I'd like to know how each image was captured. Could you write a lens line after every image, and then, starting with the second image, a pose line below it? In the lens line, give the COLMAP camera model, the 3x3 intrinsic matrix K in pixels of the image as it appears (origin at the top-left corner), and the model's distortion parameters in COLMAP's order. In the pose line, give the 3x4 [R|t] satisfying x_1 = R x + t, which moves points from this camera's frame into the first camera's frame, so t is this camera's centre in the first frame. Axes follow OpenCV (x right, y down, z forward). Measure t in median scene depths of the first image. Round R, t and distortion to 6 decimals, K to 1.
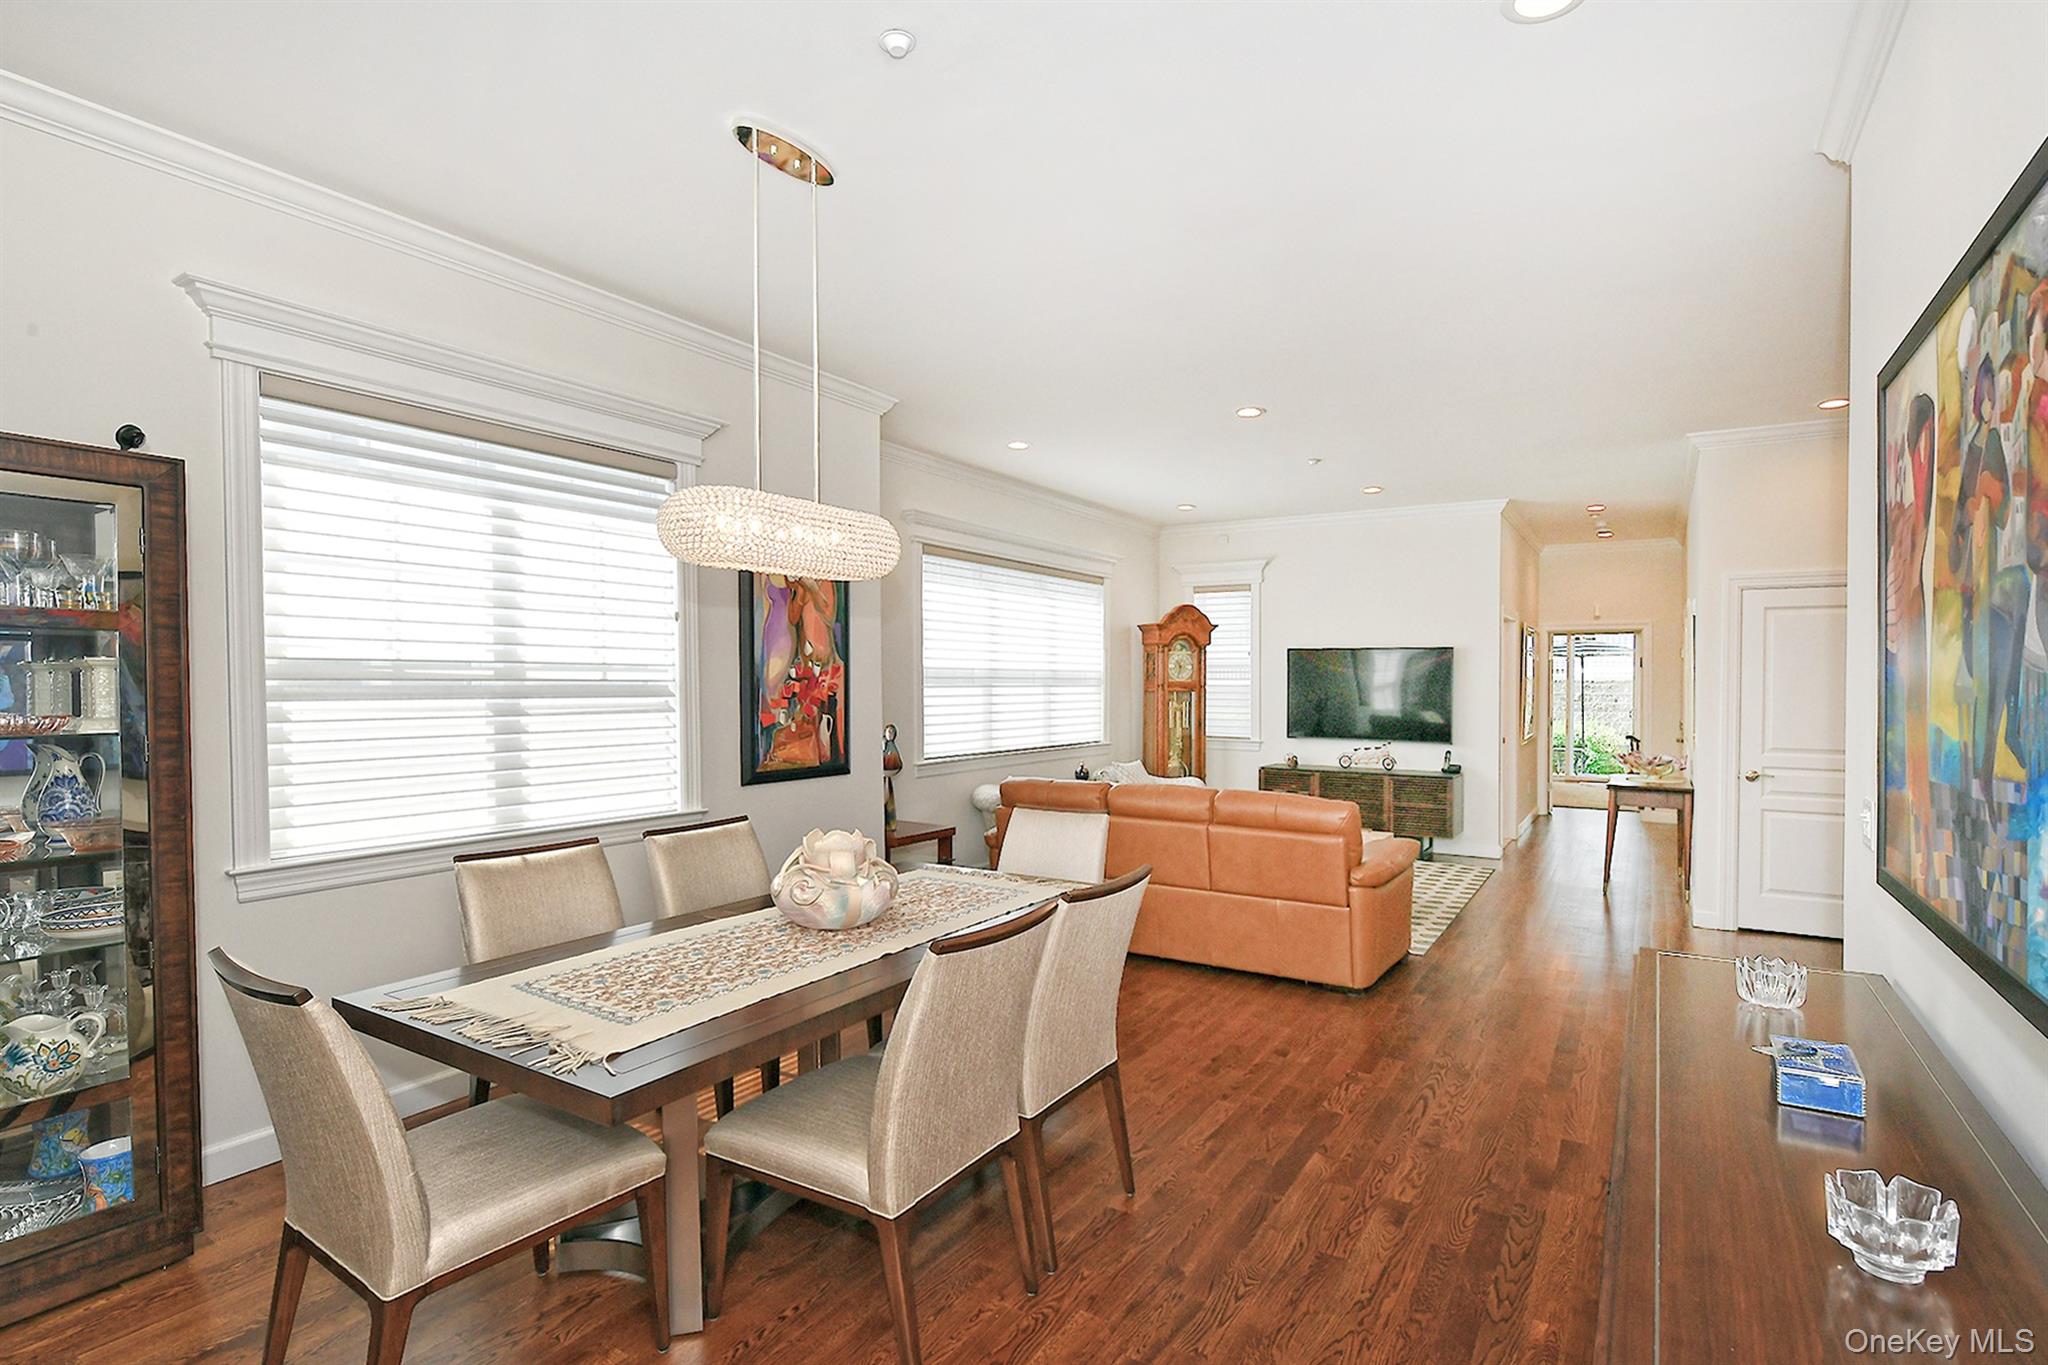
lens RADIAL K [[1008.4, 0, 1089.3], [0, 1008.4, 680.9], [0, 0, 1]] dist [-0.032436, -0.000479]
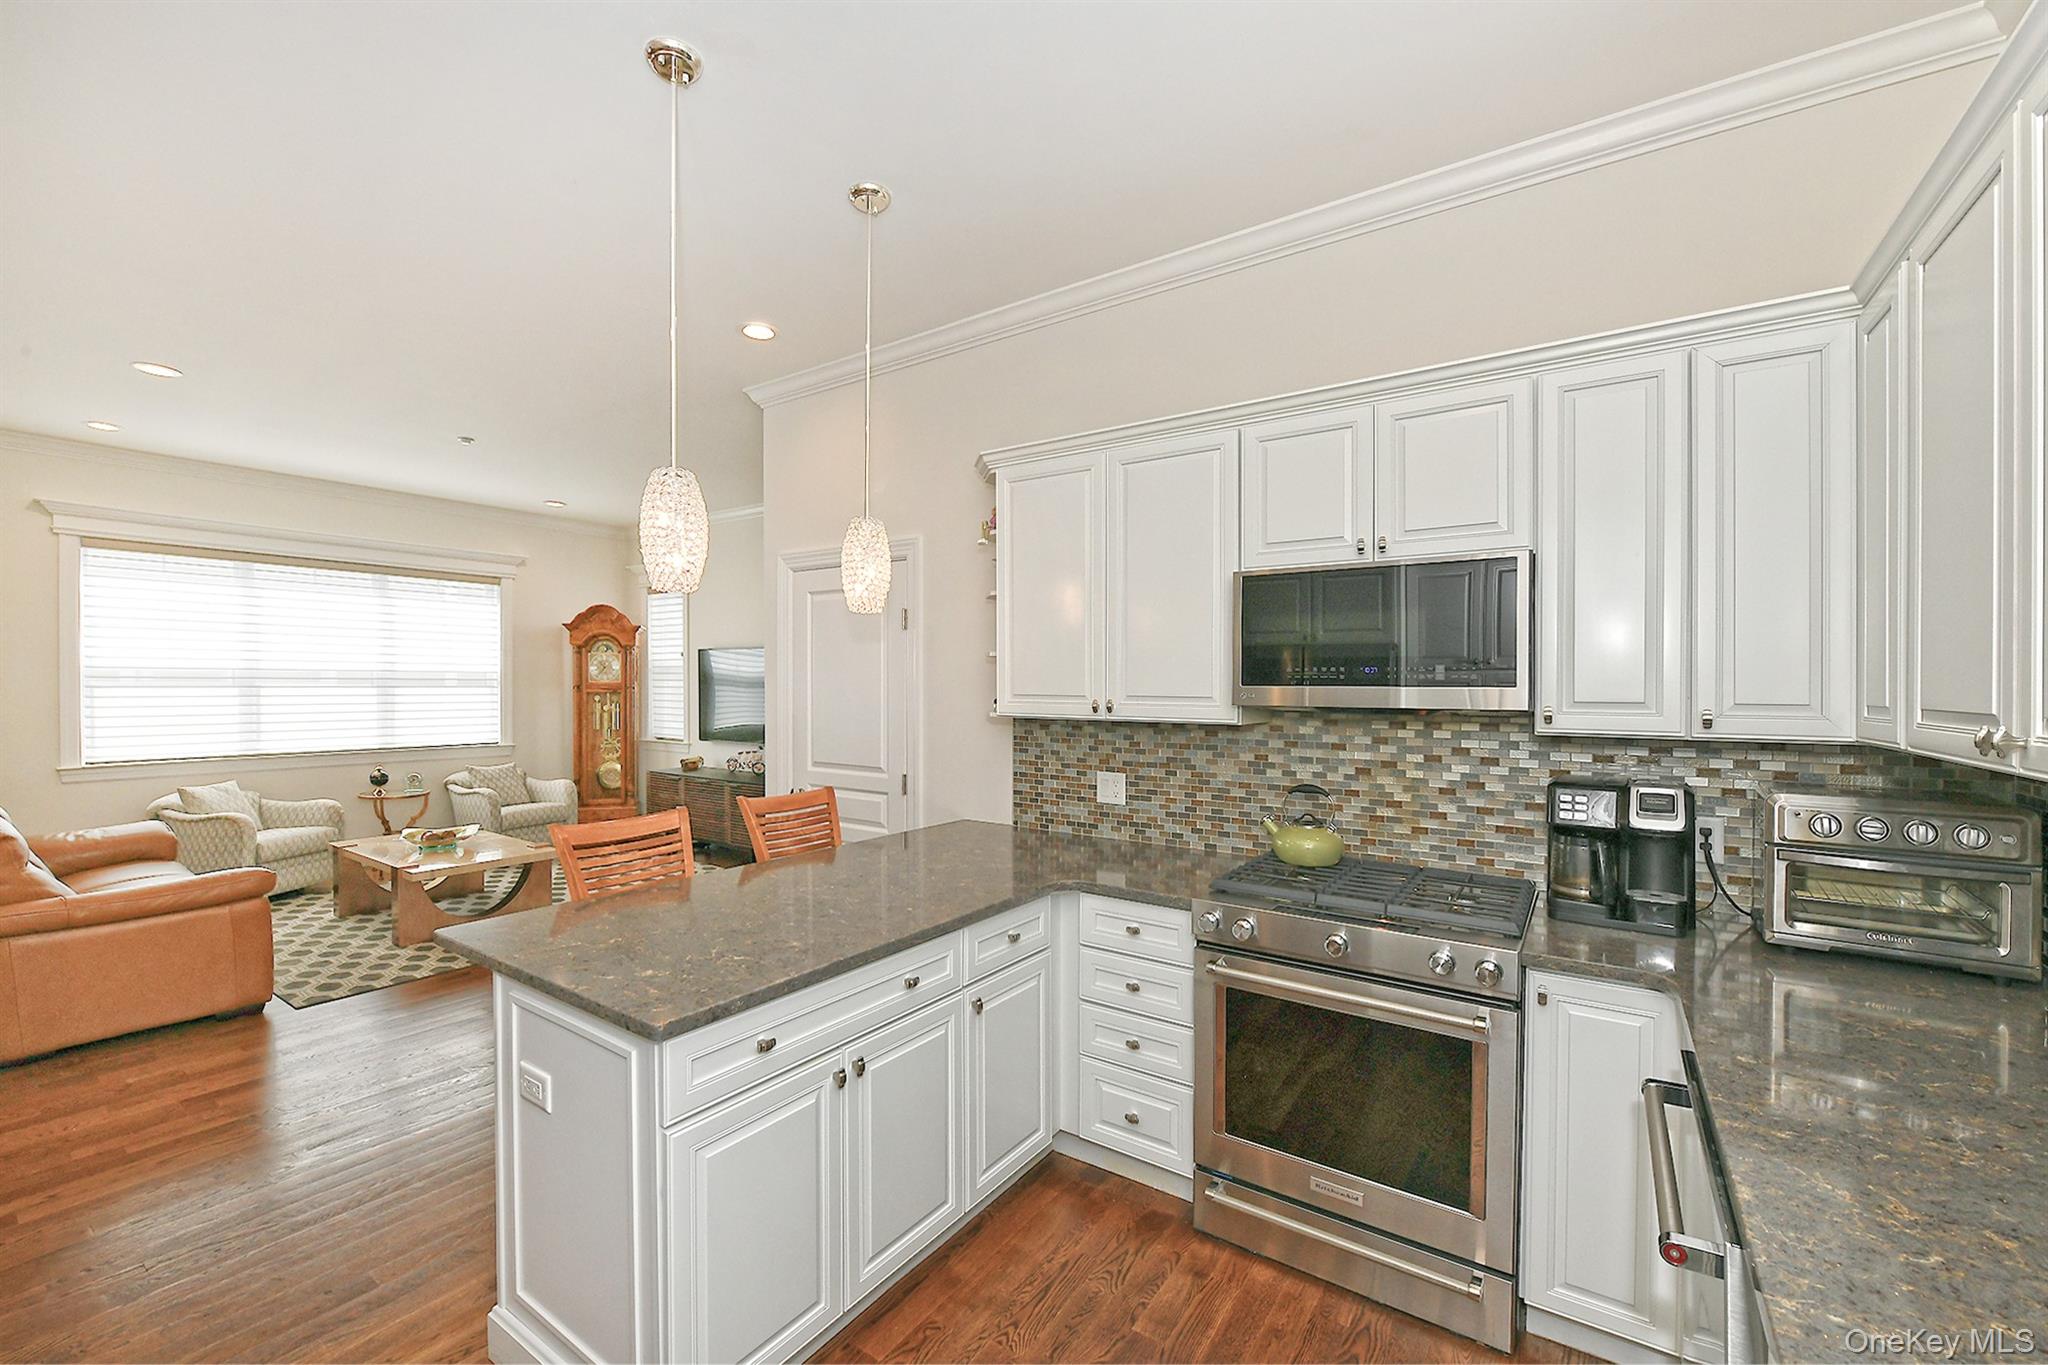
lens RADIAL K [[832.8, 0, 1023.8], [0, 832.8, 692.9], [0, 0, 1]] dist [-0.008675, 0.000355]
pose [[0.996393, -0.000123, -0.084854, 1.110556], [0.000907, 0.999957, 0.009205, 0.006864], [0.084849, -0.009248, 0.996351, 0.422325]]
